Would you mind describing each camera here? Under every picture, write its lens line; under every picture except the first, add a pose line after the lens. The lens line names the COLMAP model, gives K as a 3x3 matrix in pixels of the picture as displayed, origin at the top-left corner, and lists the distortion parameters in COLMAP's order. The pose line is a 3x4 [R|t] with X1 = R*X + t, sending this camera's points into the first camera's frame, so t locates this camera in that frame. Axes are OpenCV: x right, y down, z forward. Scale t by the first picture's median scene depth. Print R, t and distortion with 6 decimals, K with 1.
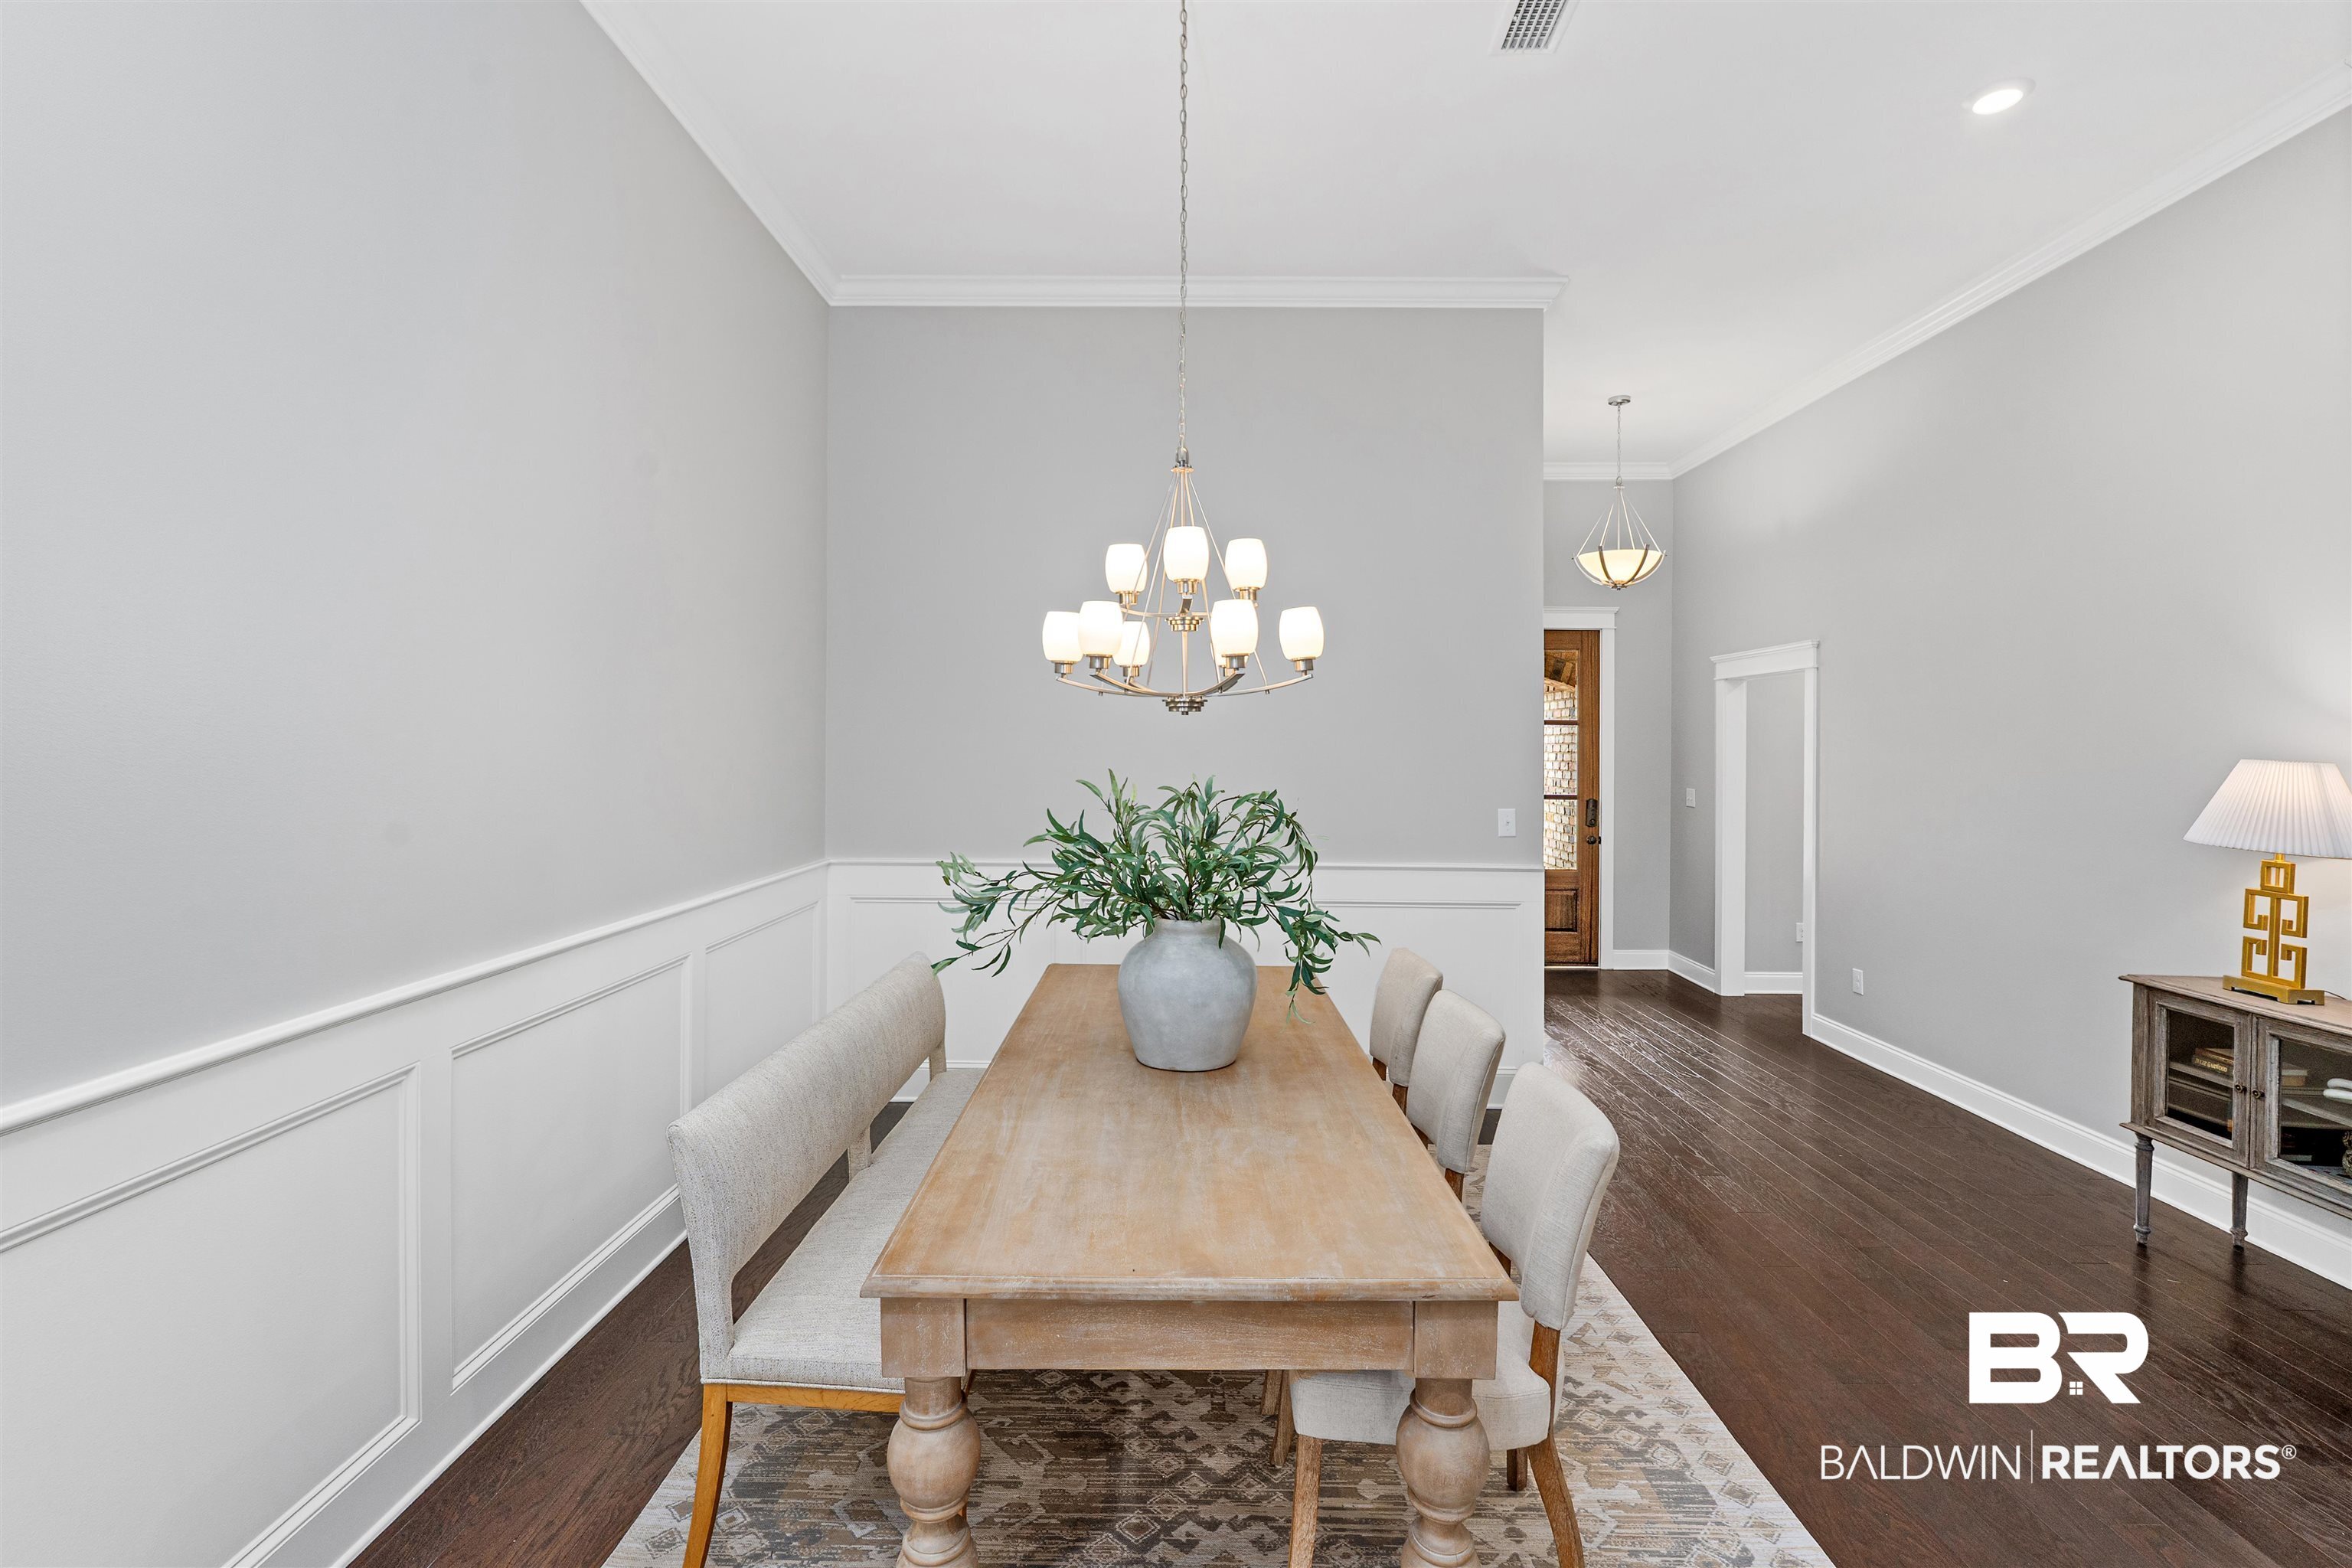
lens RADIAL K [[1054.2, 0, 1155.5], [0, 1054.2, 767.0], [0, 0, 1]] dist [-0.003245, -0.000713]
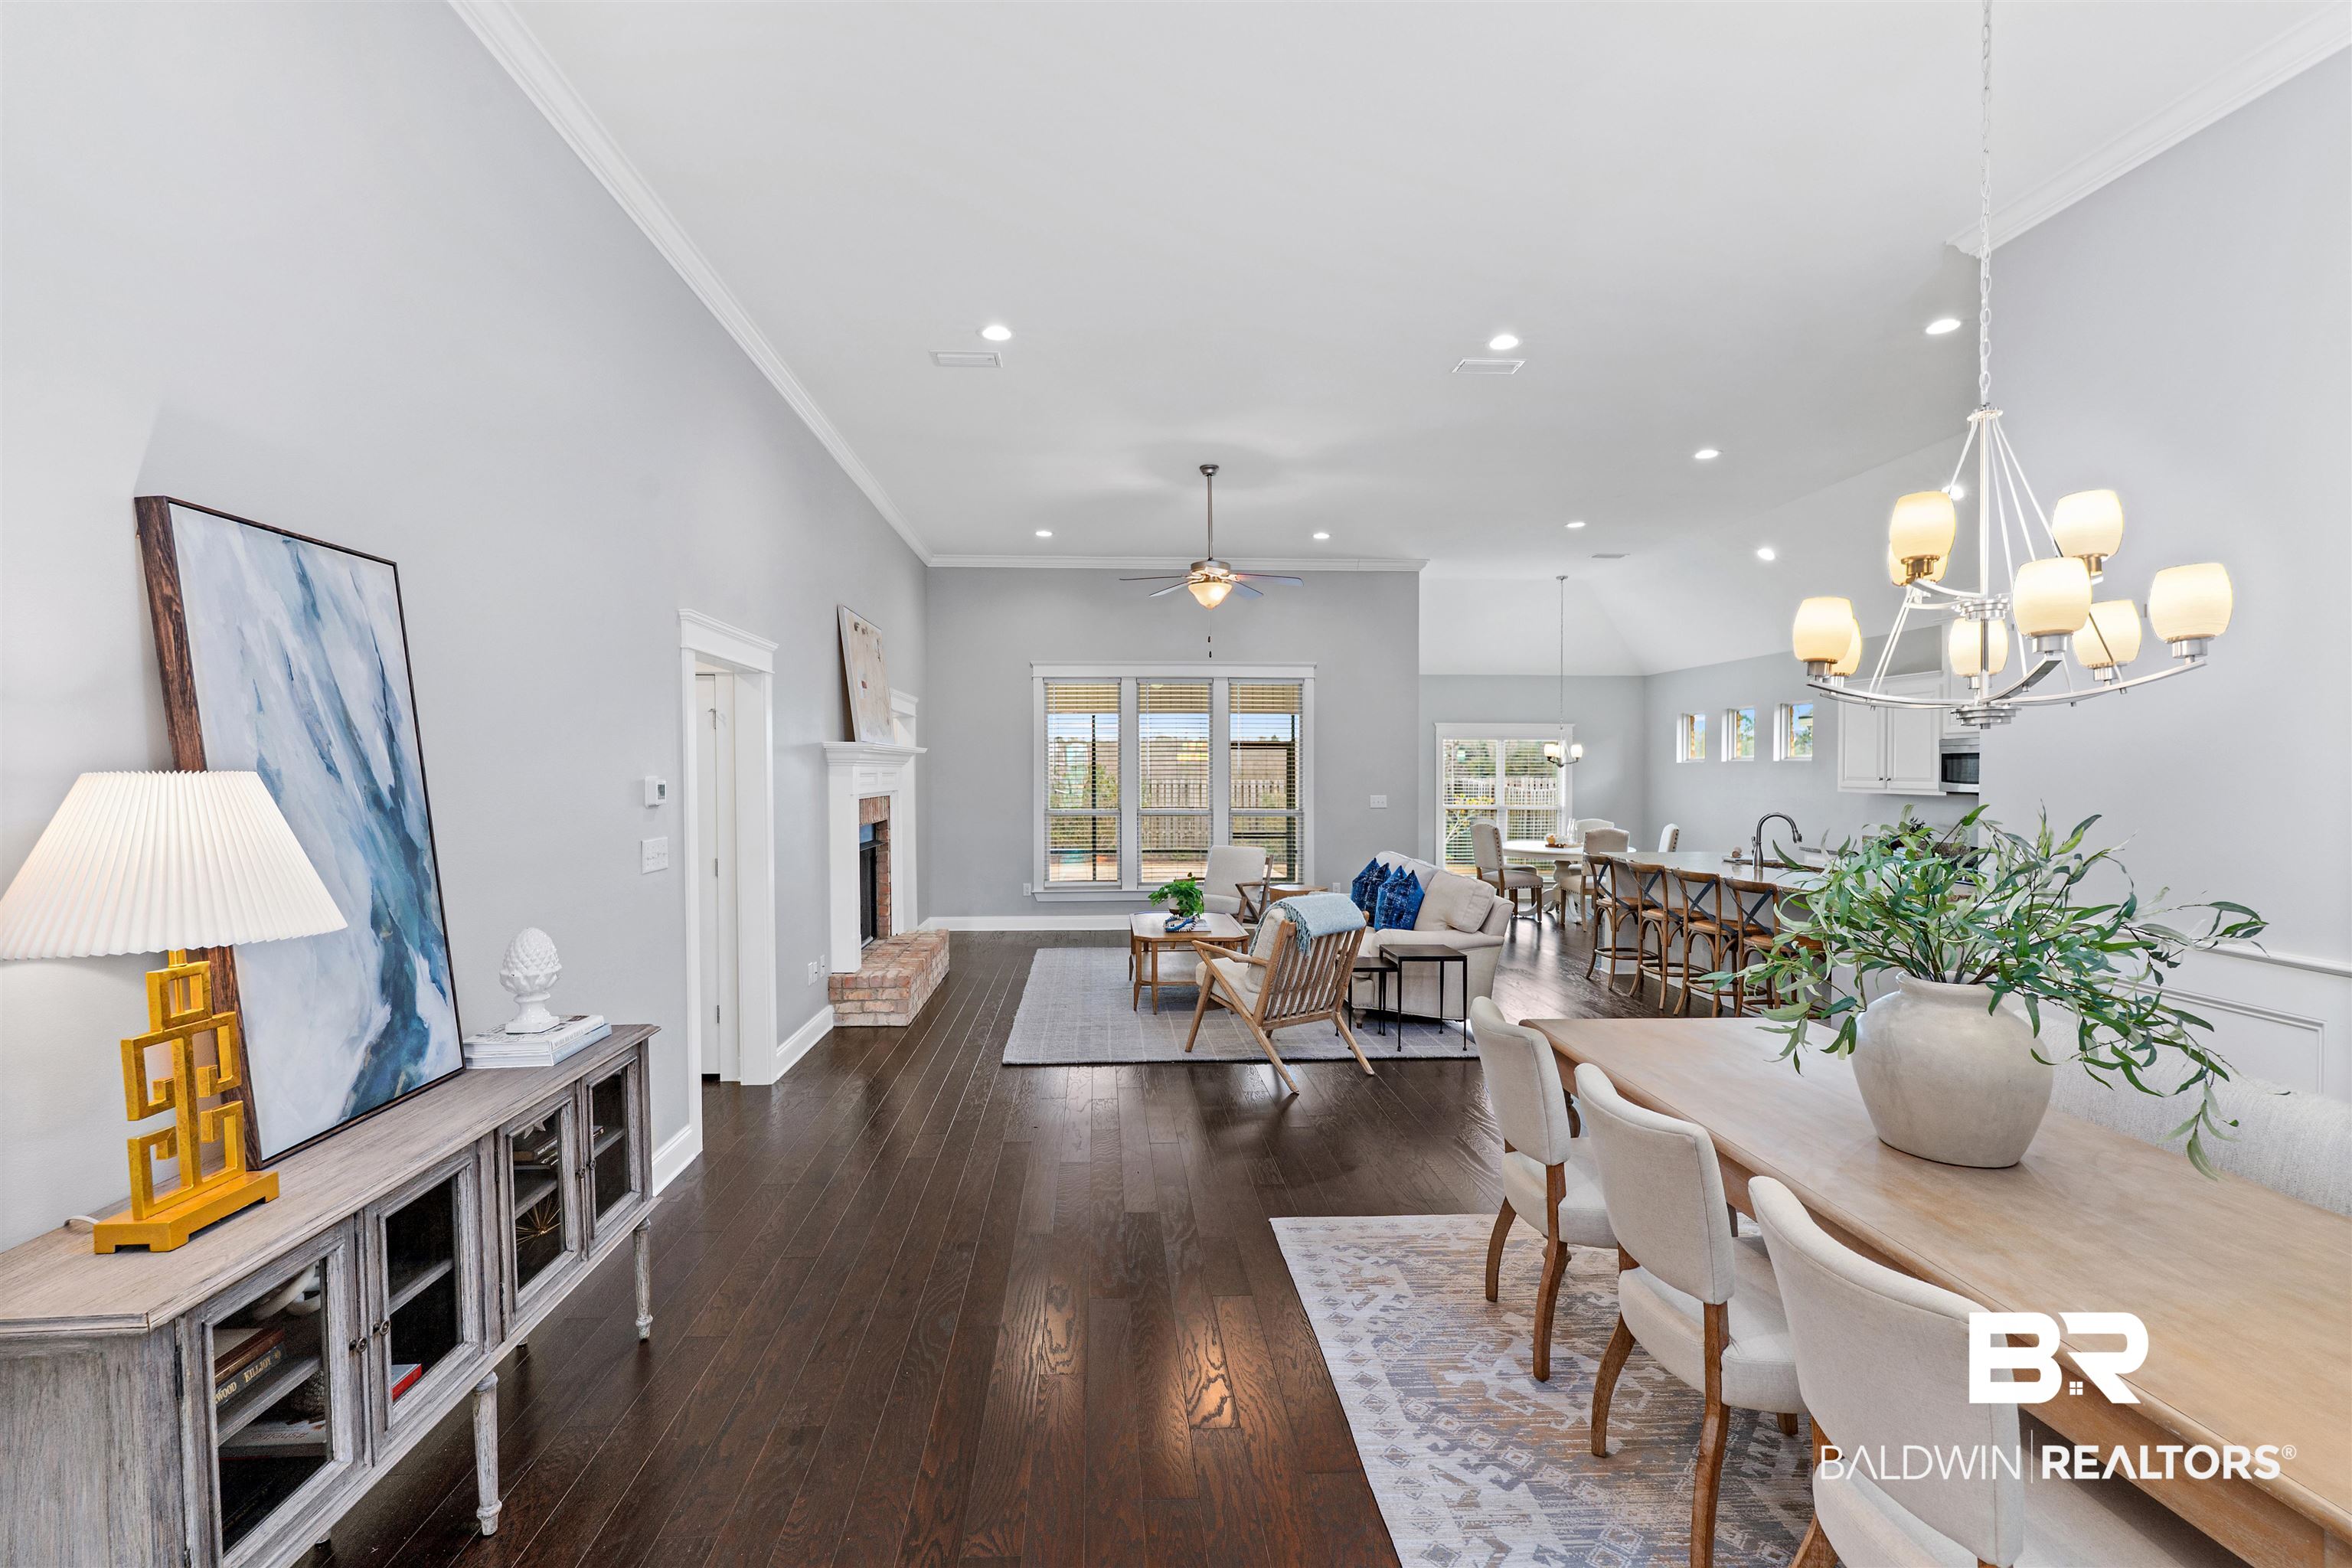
lens RADIAL K [[1054.2, 0, 1188.7], [0, 1054.2, 798.2], [0, 0, 1]] dist [-0.003245, -0.000713]
pose [[-0.993869, -0.005716, -0.110419, 0.766139], [-0.009926, 0.999243, 0.037612, -0.015563], [0.110120, 0.038477, -0.993173, 1.844499]]
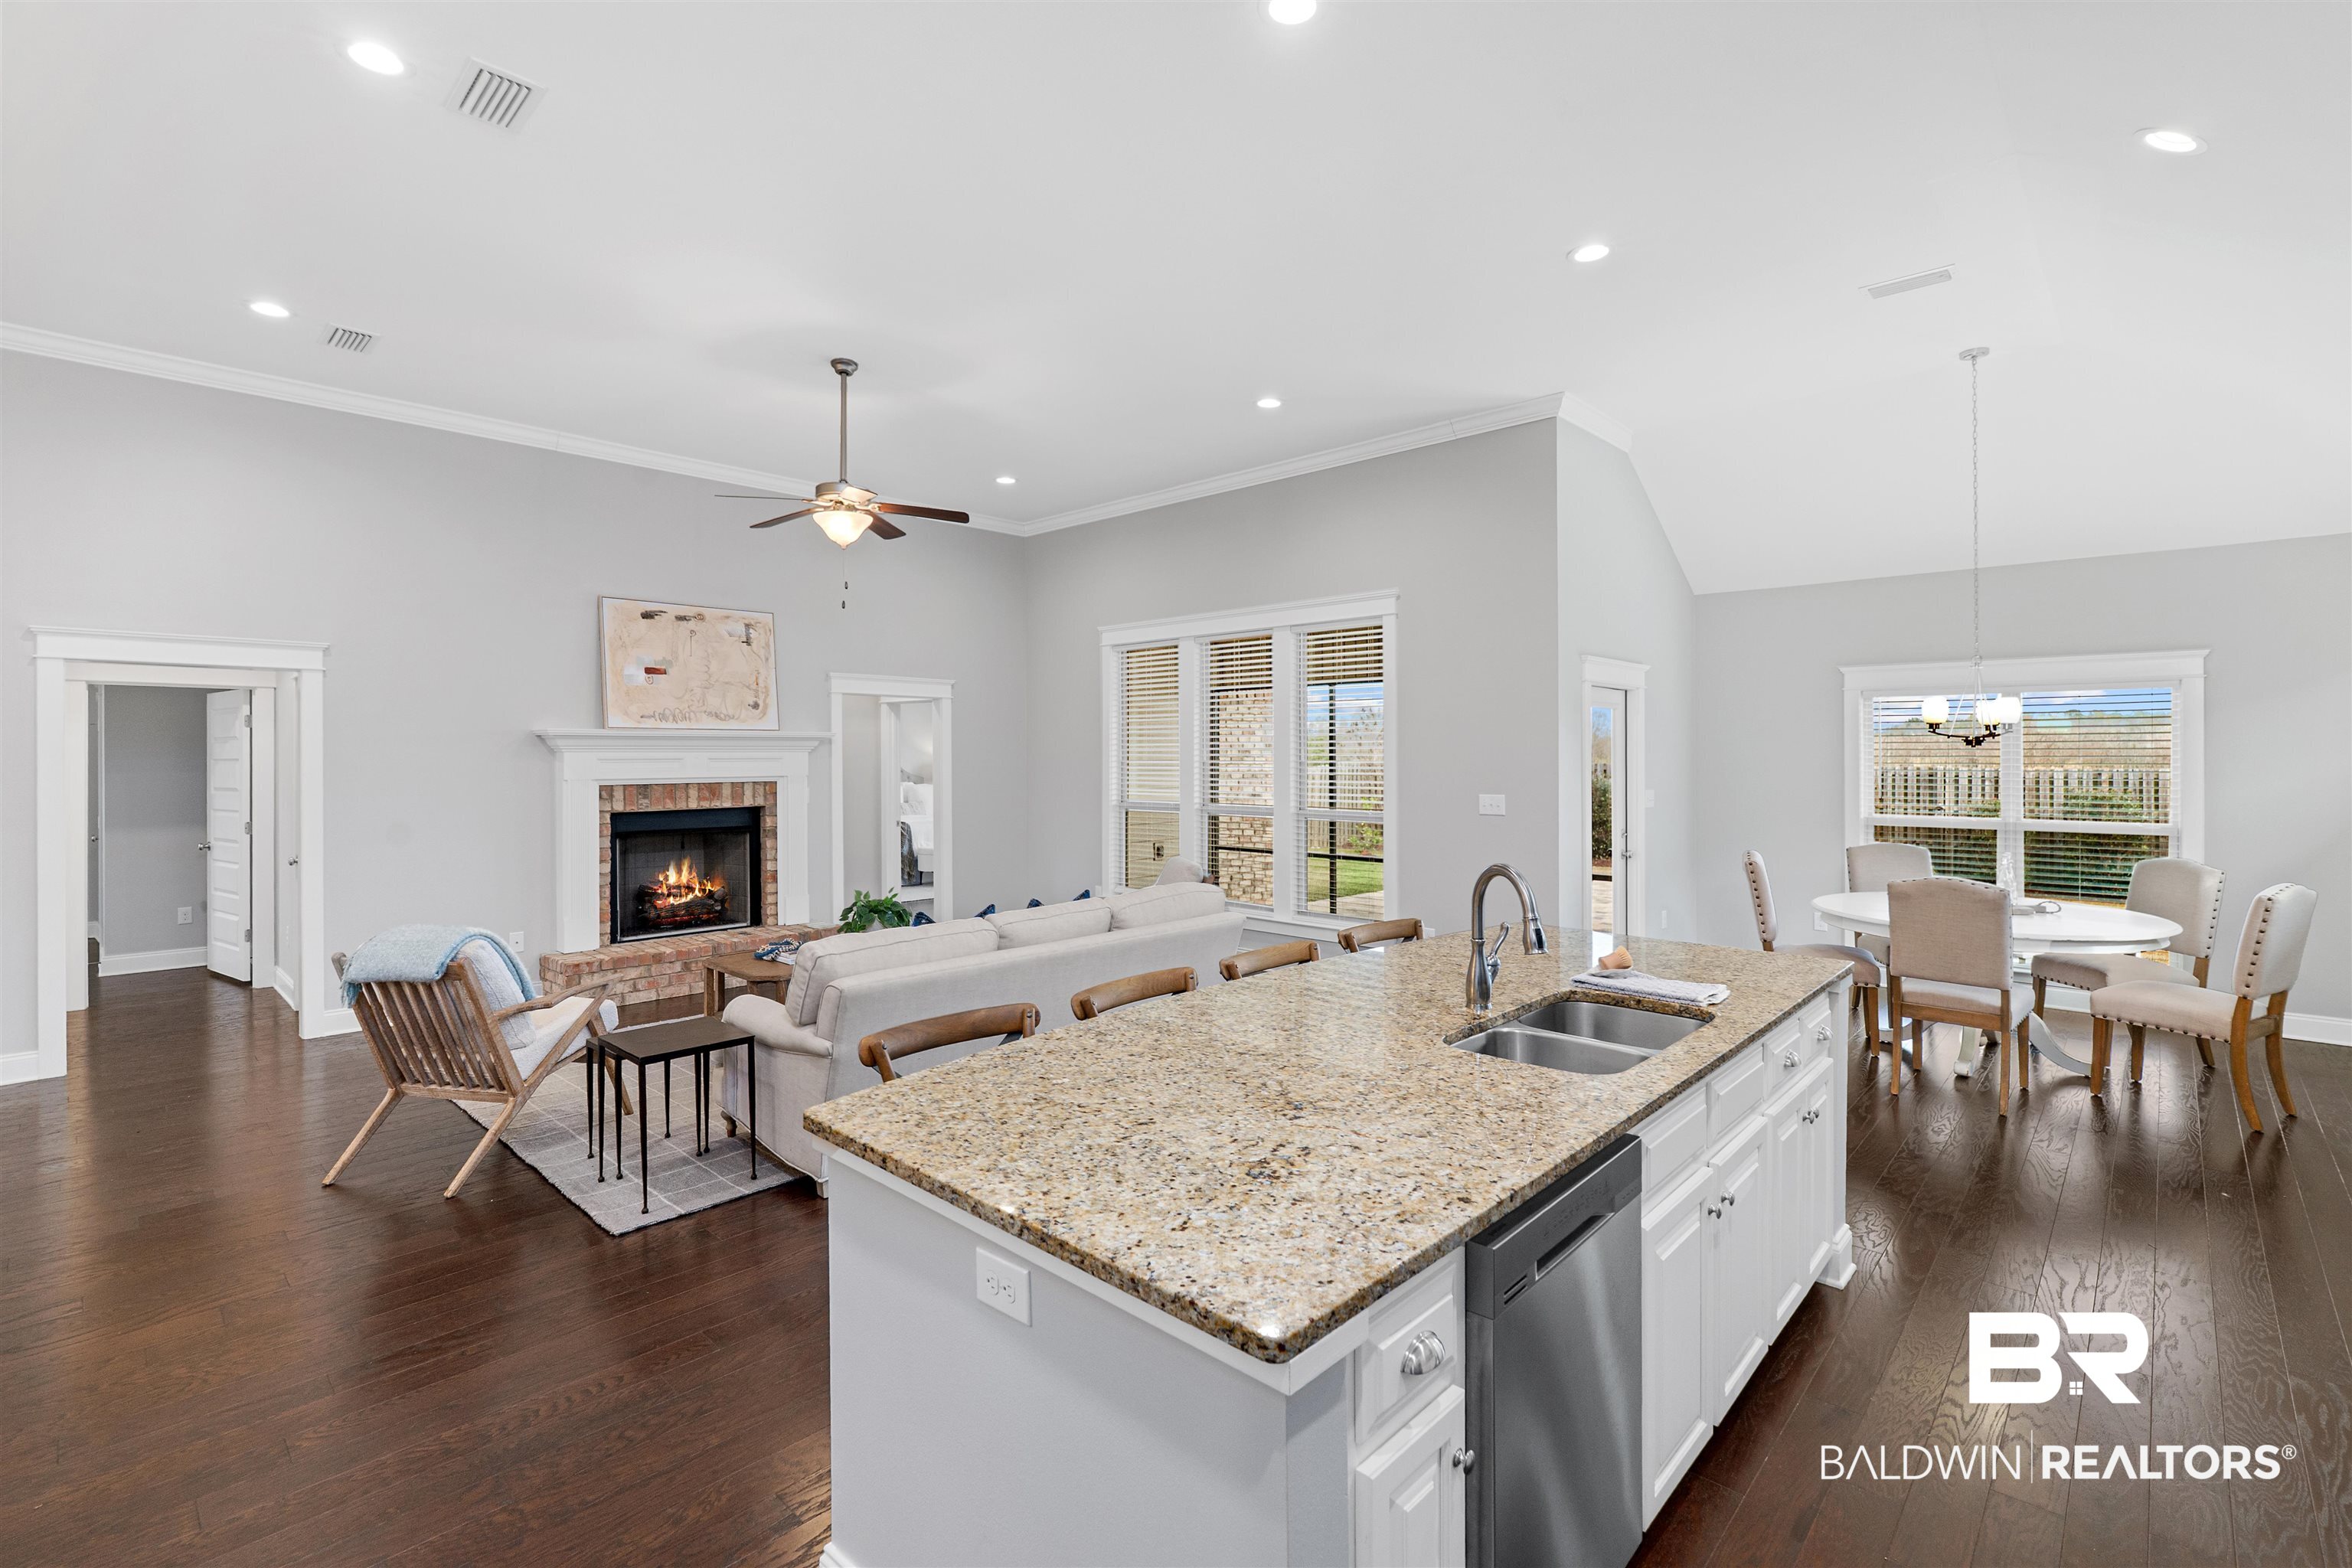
lens RADIAL K [[1054.2, 0, 1166.8], [0, 1054.2, 757.0], [0, 0, 1]] dist [-0.003245, -0.000713]
pose [[-0.745719, -0.005070, 0.666241, -1.525081], [0.006699, 0.999863, 0.015108, -0.008509], [-0.666227, 0.015730, -0.745583, 0.205205]]
